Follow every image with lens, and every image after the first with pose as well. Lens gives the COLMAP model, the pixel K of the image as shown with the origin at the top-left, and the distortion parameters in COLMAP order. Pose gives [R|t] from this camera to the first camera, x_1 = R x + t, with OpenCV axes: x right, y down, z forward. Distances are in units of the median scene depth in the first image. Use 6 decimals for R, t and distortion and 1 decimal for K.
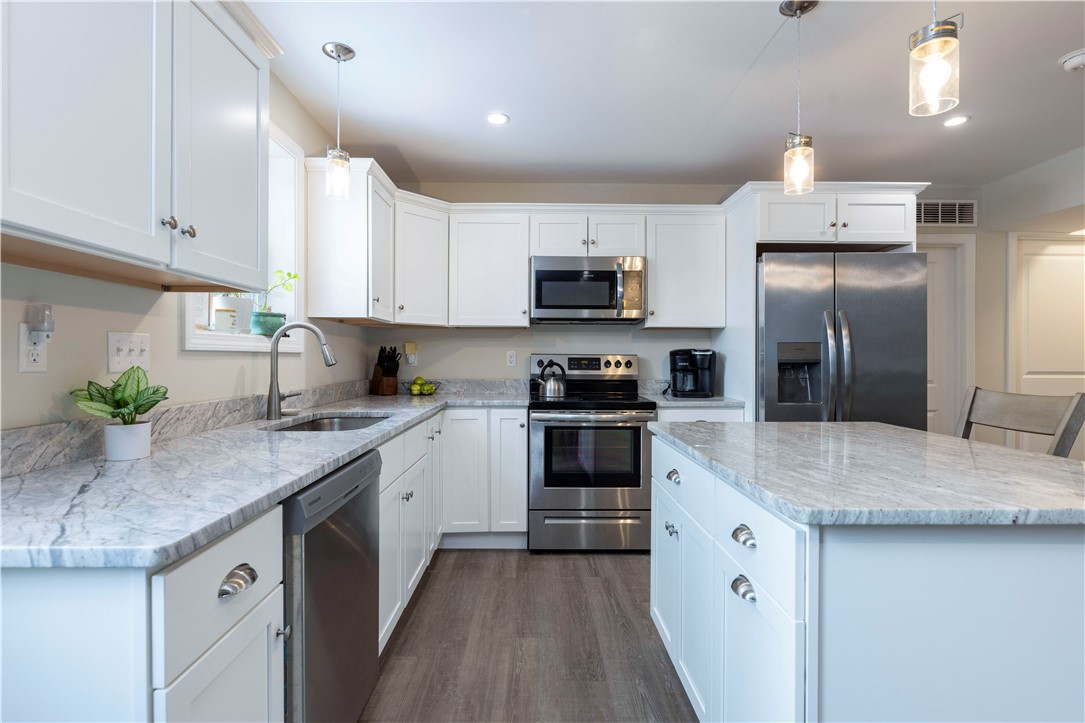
lens RADIAL K [[540.4, 0, 538.8], [0, 540.4, 360.0], [0, 0, 1]] dist [-0.001642, -0.001214]
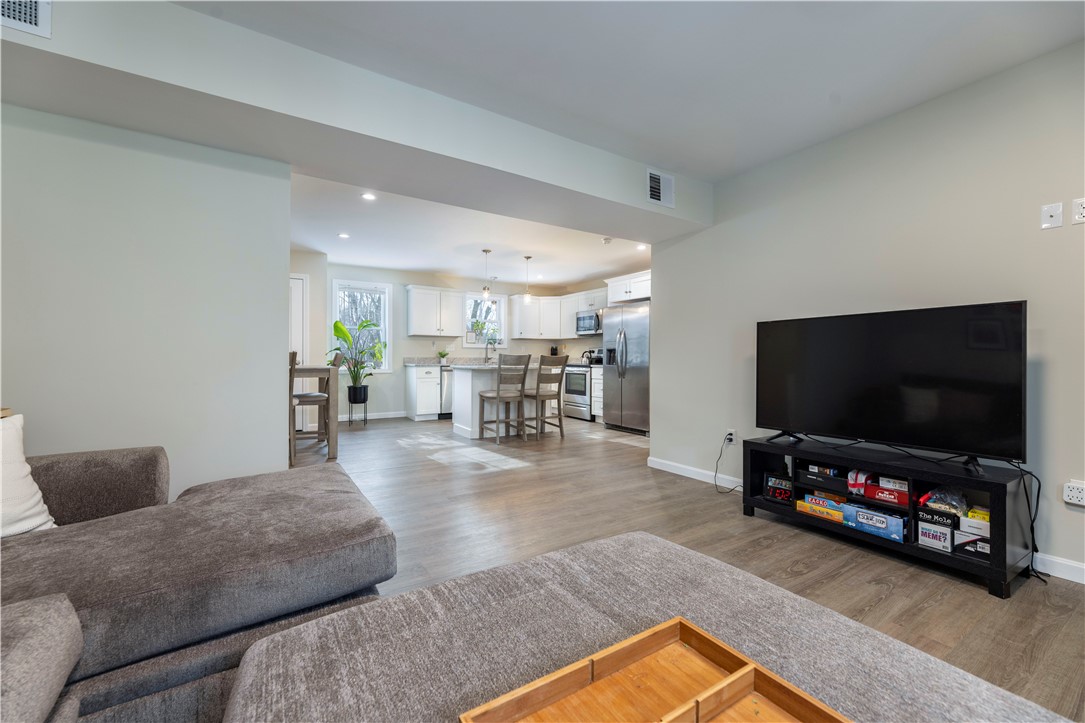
lens RADIAL K [[449.5, 0, 524.2], [0, 449.5, 347.2], [0, 0, 1]] dist [0.001947, -0.000680]
pose [[0.503866, -0.018025, -0.863594, 1.846430], [-0.008937, 0.999620, -0.026078, 0.047388], [0.863736, 0.020857, 0.503514, -0.382681]]
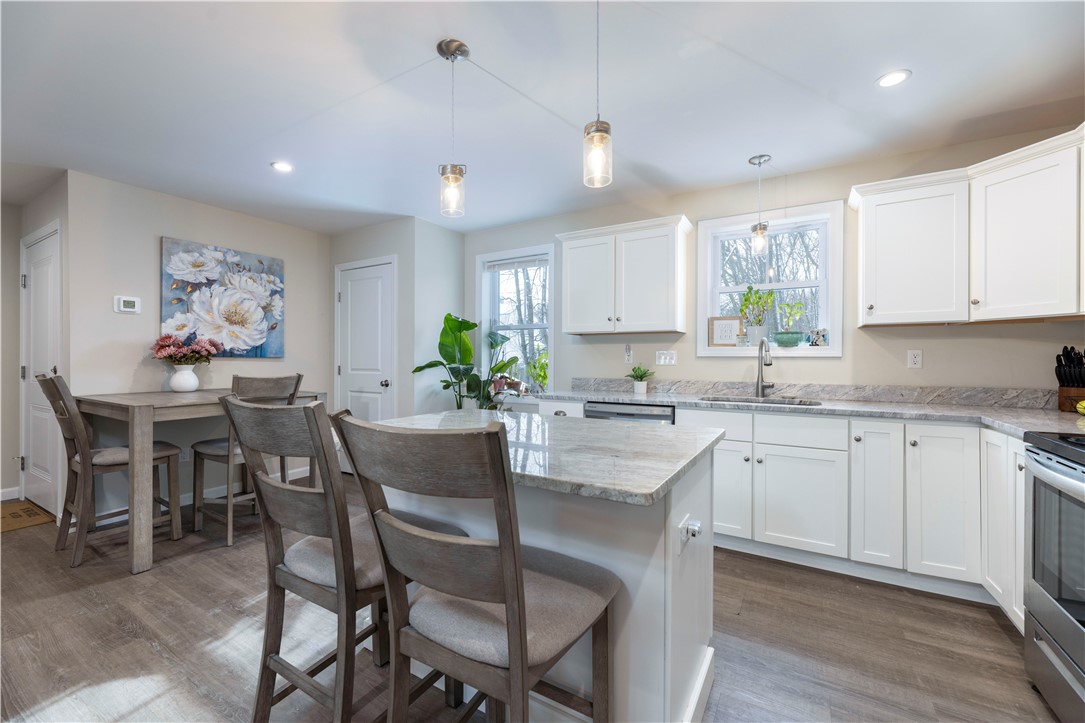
lens RADIAL K [[449.5, 0, 543.4], [0, 449.5, 360.6], [0, 0, 1]] dist [0.001947, -0.000680]
pose [[-0.529167, -0.001024, -0.848517, 0.670354], [-0.007586, 0.999965, 0.003524, -0.001789], [0.848484, 0.008302, -0.529157, 0.754638]]
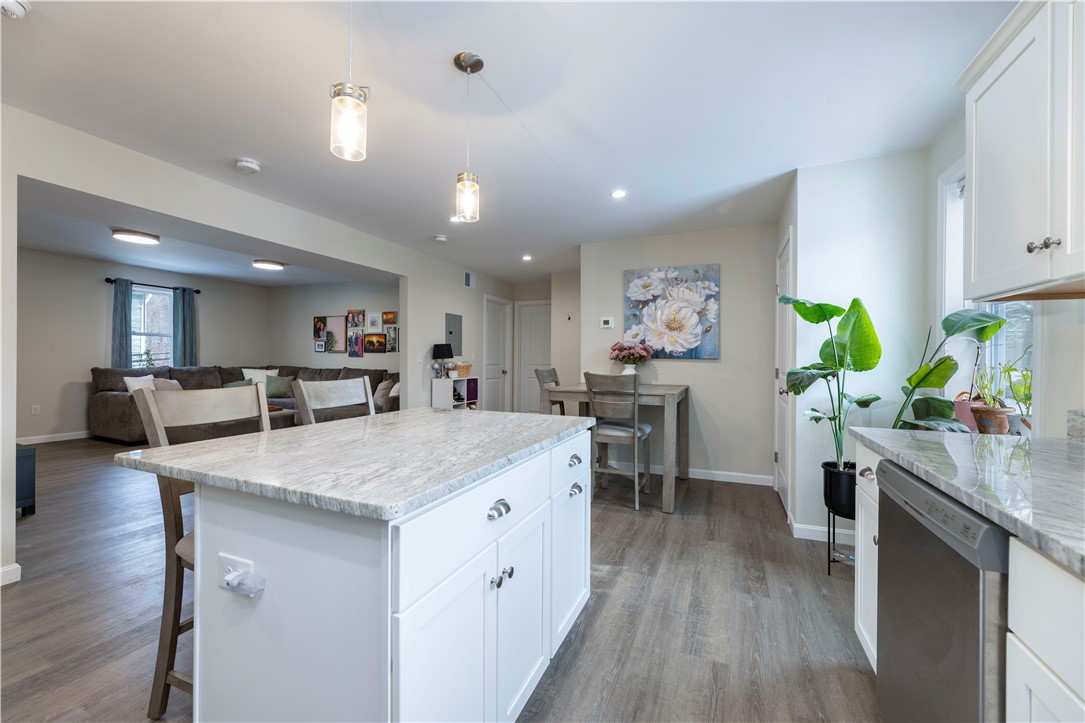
lens RADIAL K [[449.5, 0, 549.4], [0, 449.5, 357.3], [0, 0, 1]] dist [0.001947, -0.000680]
pose [[-0.916140, -0.004641, 0.400831, -0.067985], [-0.005473, 0.999985, -0.000930, -0.000896], [-0.400820, -0.003046, -0.916152, 0.850711]]
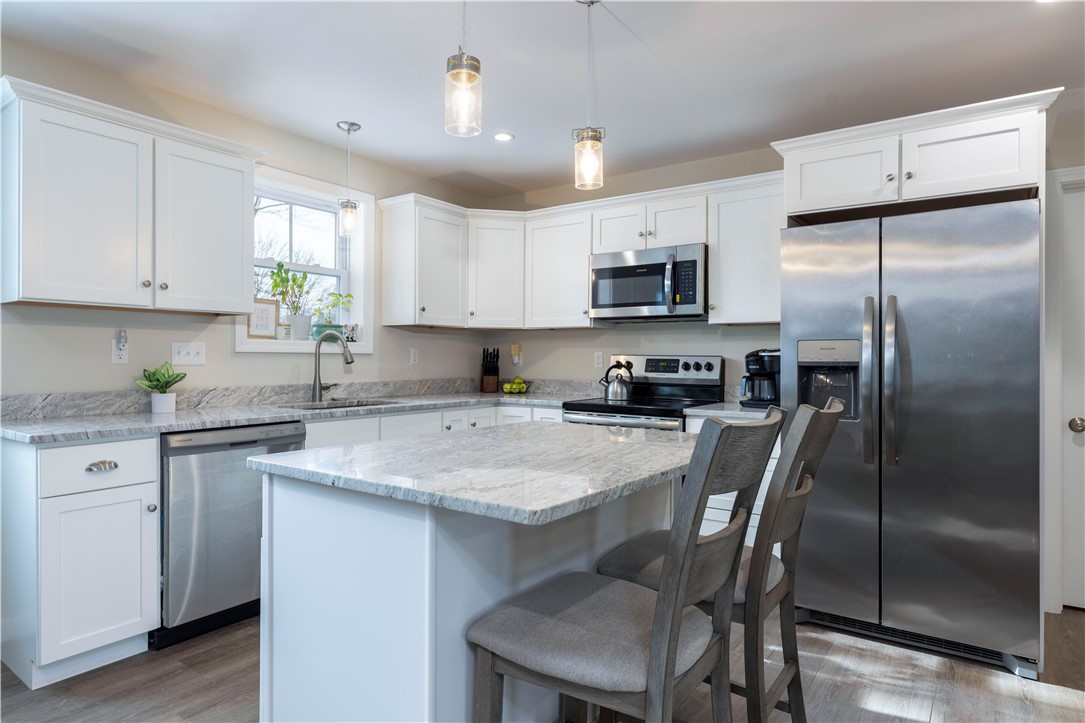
lens RADIAL K [[634.5, 0, 528.3], [0, 634.5, 356.2], [0, 0, 1]] dist [0.004316, -0.002393]
pose [[0.797822, 0.001588, -0.602892, 0.597949], [-0.007334, 0.999948, -0.007072, 0.000233], [0.602849, 0.010064, 0.797792, 0.017339]]
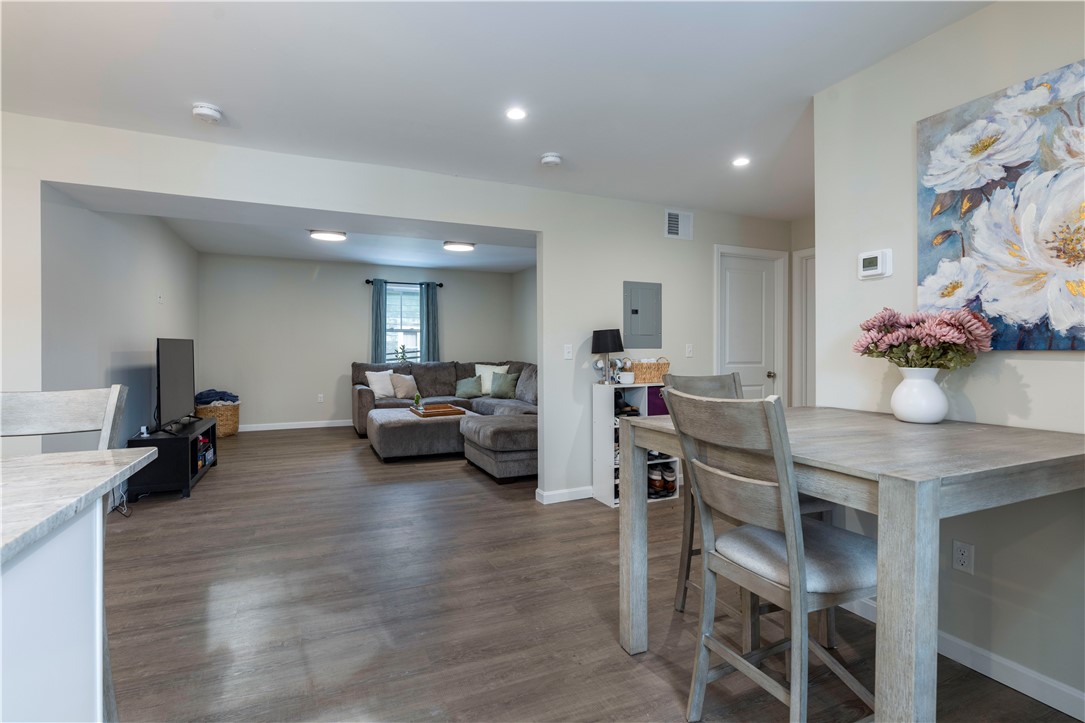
lens RADIAL K [[533.5, 0, 538.1], [0, 533.5, 350.8], [0, 0, 1]] dist [-0.000390, -0.000086]
pose [[-0.381031, 0.000107, 0.924562, -0.134235], [0.002007, 0.999998, 0.000712, -0.001674], [-0.924560, 0.002127, -0.381031, 0.154296]]
